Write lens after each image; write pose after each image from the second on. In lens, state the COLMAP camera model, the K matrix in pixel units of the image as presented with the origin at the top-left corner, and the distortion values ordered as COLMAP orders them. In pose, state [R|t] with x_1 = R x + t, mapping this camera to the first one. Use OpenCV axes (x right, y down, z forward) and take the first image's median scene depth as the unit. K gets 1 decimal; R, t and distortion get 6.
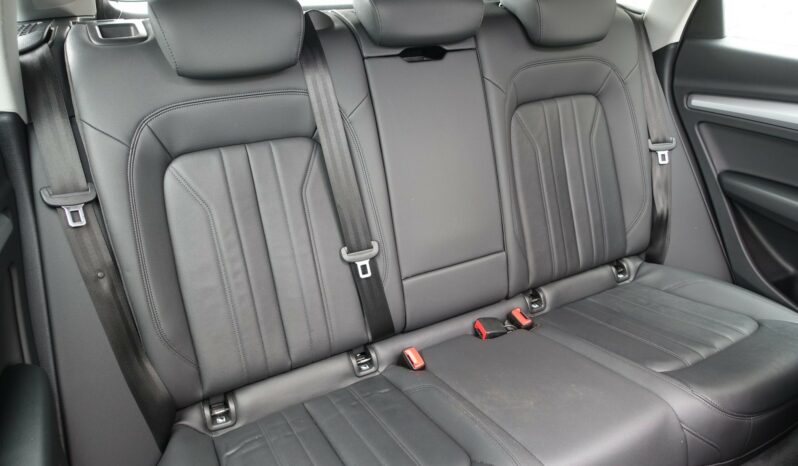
lens RADIAL K [[544.6, 0, 399.0], [0, 544.6, 233.0], [0, 0, 1]] dist [-0.004819, 0.001072]
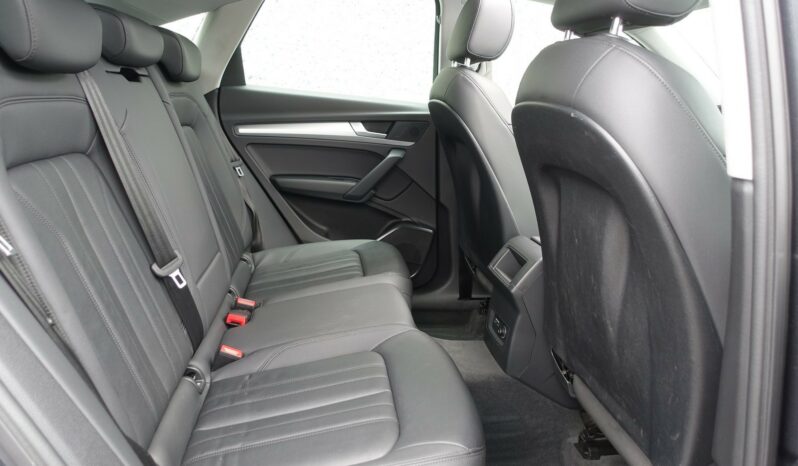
lens RADIAL K [[544.6, 0, 399.0], [0, 544.6, 233.0], [0, 0, 1]] dist [-0.004819, 0.001072]
pose [[0.357906, -0.196676, 0.912810, -0.695738], [0.347305, 0.935470, 0.065383, 0.054445], [-0.866766, 0.293622, 0.403117, 0.211402]]
